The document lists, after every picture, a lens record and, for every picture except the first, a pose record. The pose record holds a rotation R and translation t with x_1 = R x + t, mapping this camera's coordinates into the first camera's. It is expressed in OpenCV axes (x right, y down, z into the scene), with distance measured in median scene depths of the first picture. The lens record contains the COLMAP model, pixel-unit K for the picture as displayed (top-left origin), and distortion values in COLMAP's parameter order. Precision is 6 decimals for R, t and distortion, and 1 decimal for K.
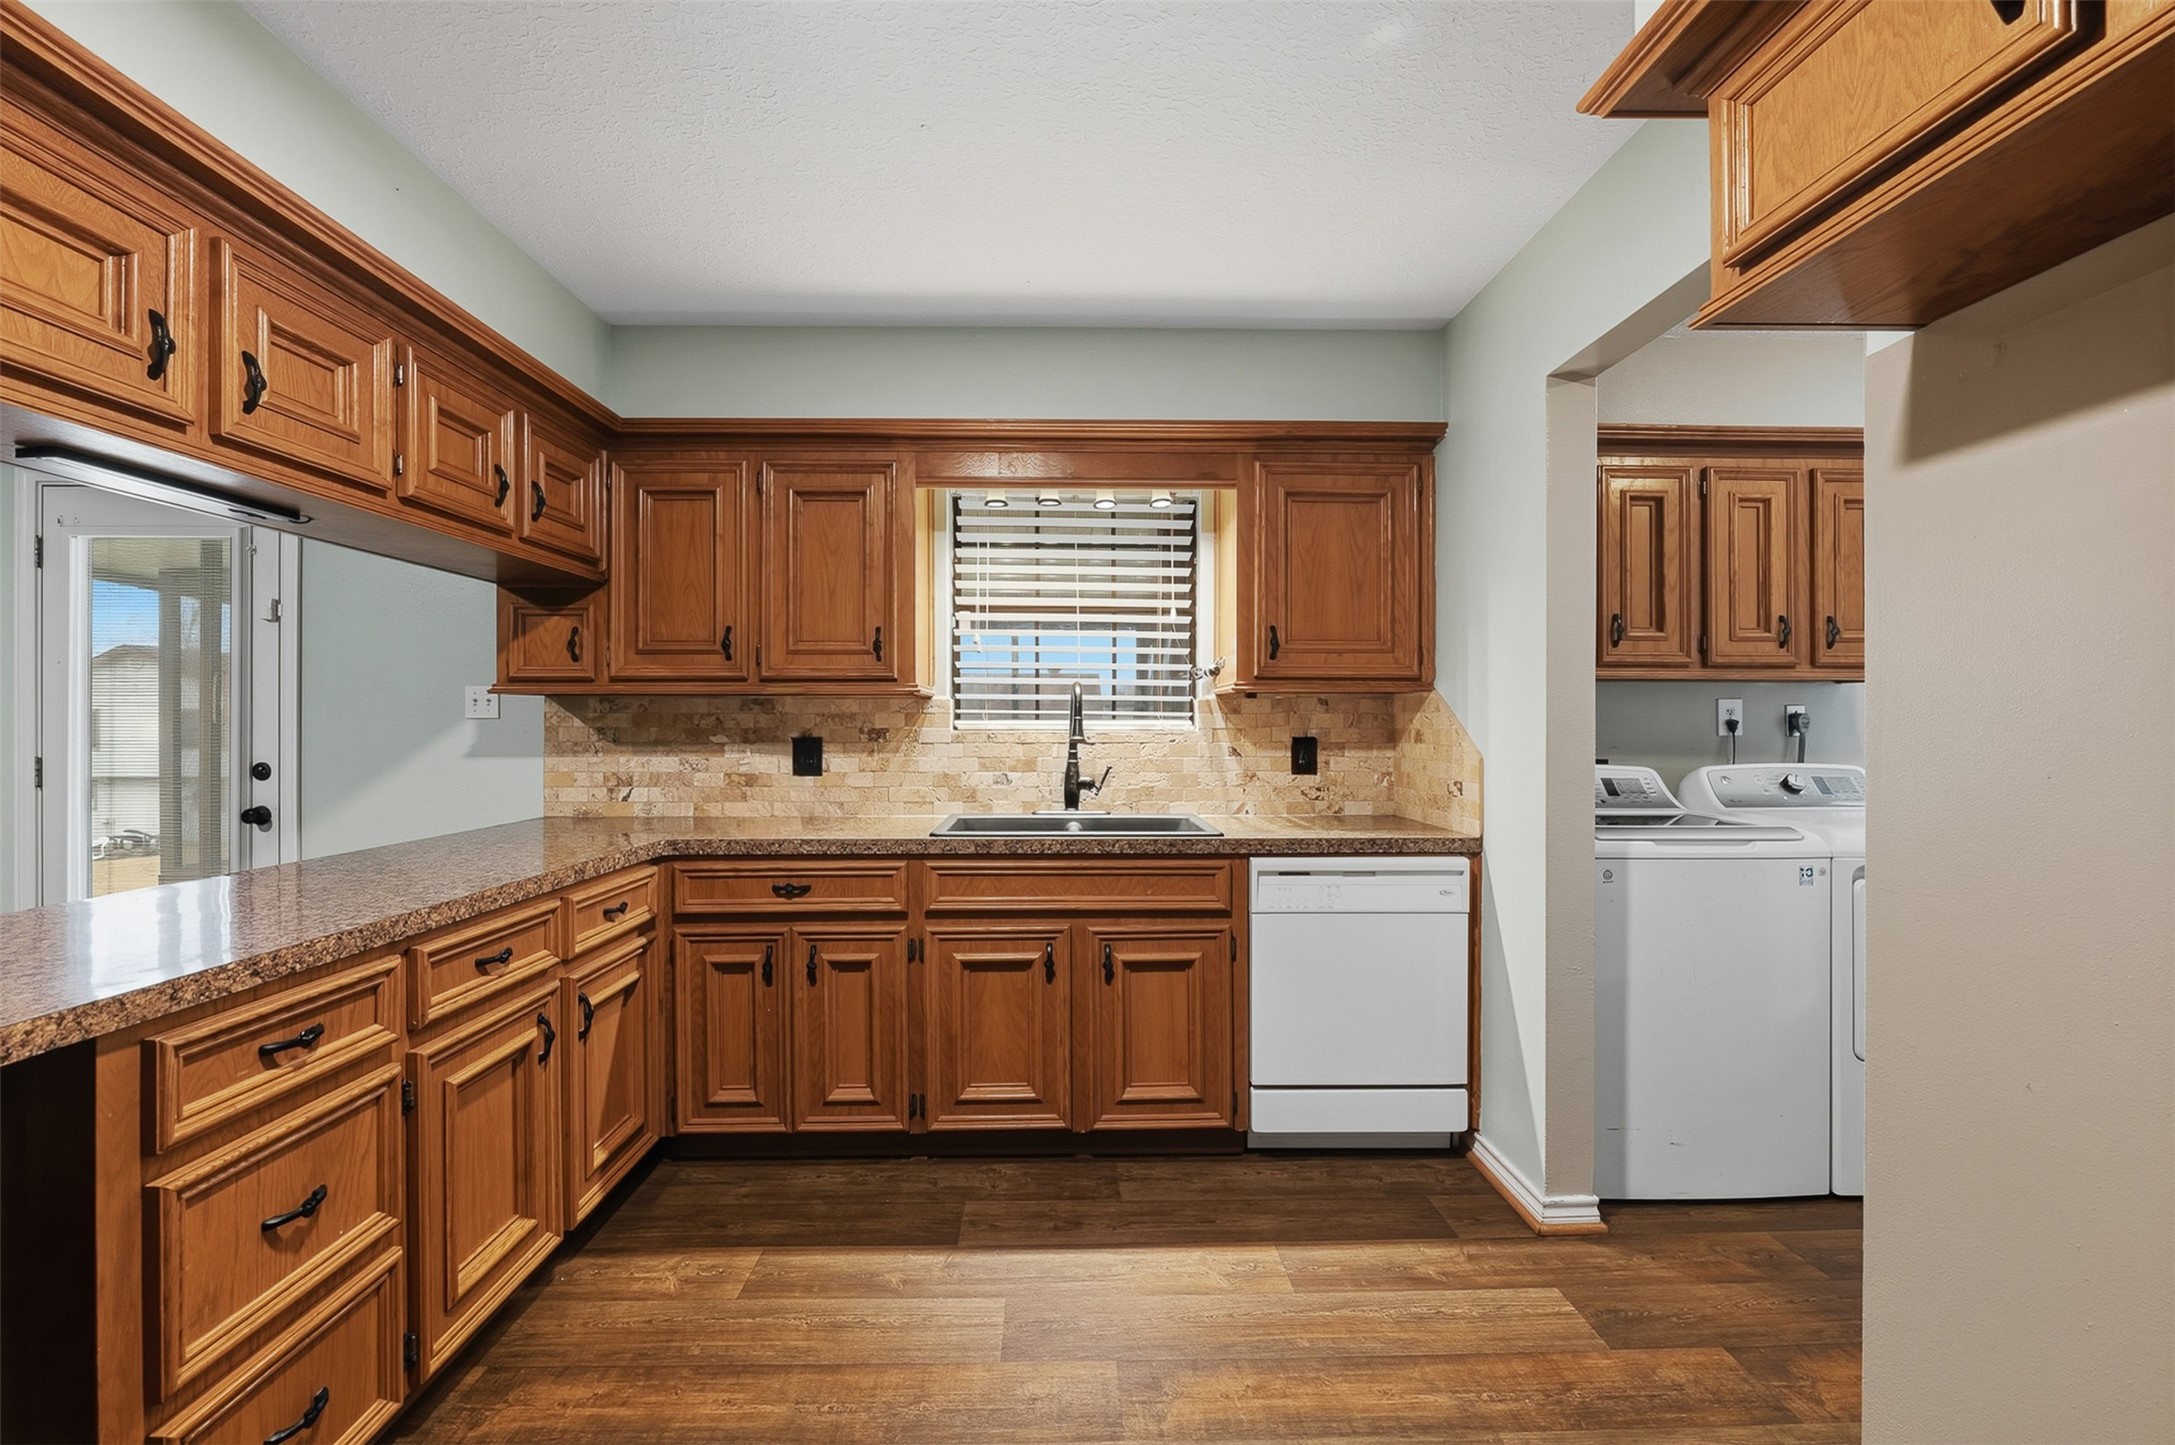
lens RADIAL K [[914.4, 0, 1088.7], [0, 914.4, 716.3], [0, 0, 1]] dist [-0.001448, -0.000077]
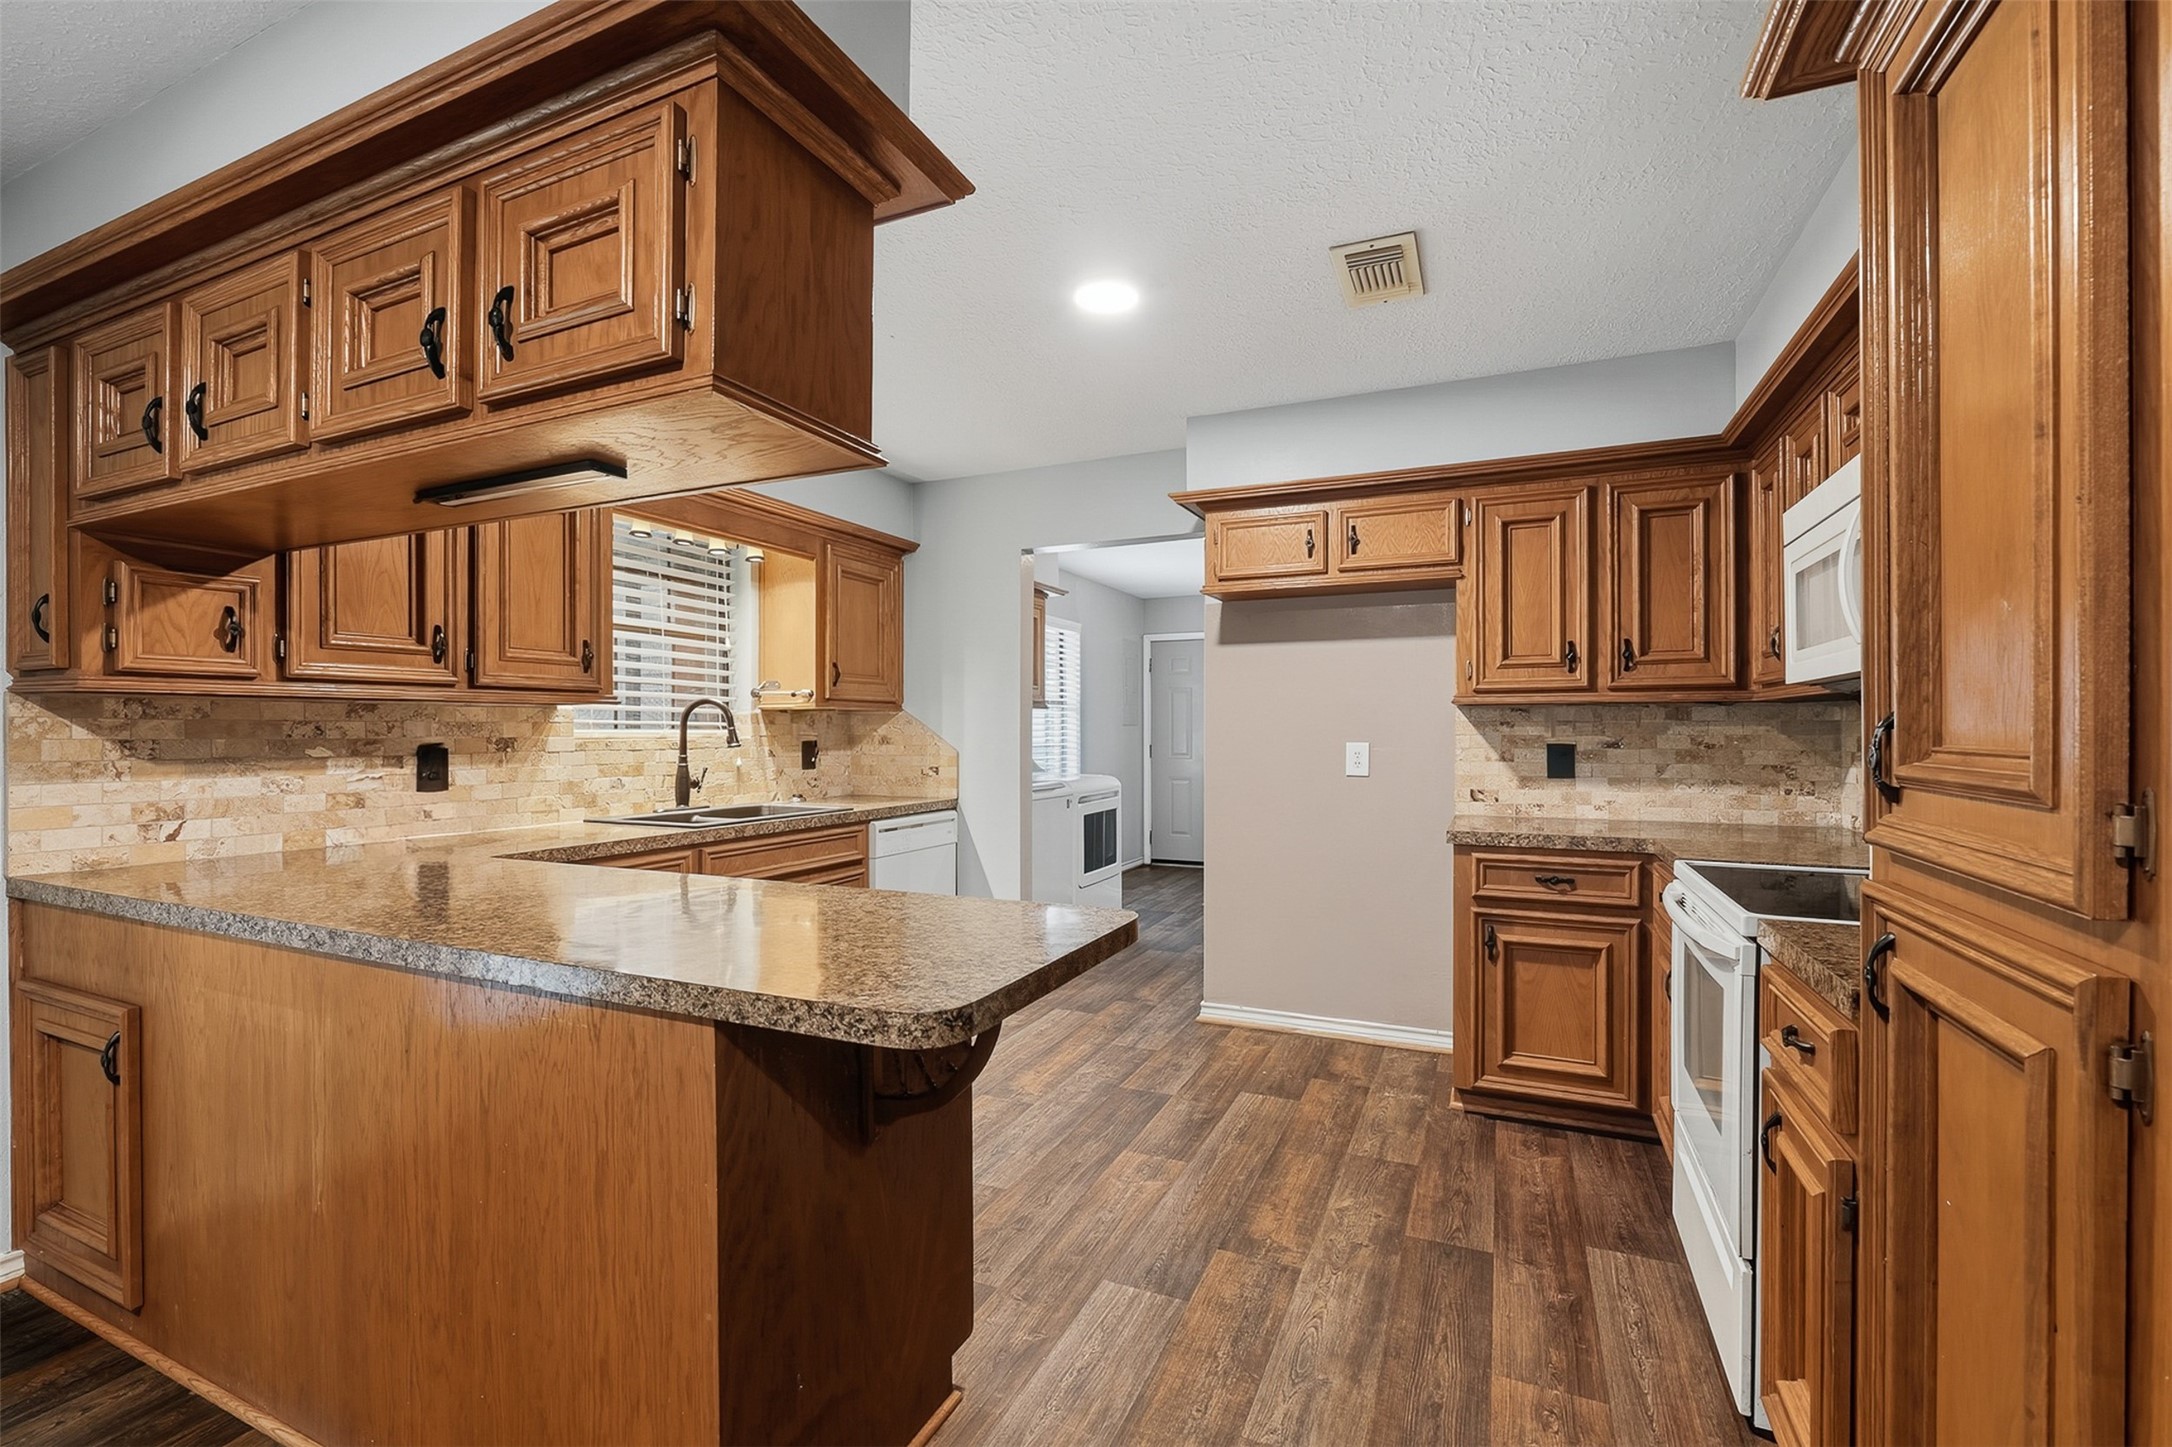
lens RADIAL K [[913.1, 0, 1087.2], [0, 913.1, 717.3], [0, 0, 1]] dist [-0.001448, -0.000077]
pose [[0.441769, 0.011827, 0.897051, -0.835523], [-0.004586, 0.999930, -0.010925, -0.000643], [-0.897117, 0.000713, 0.441792, 0.025307]]
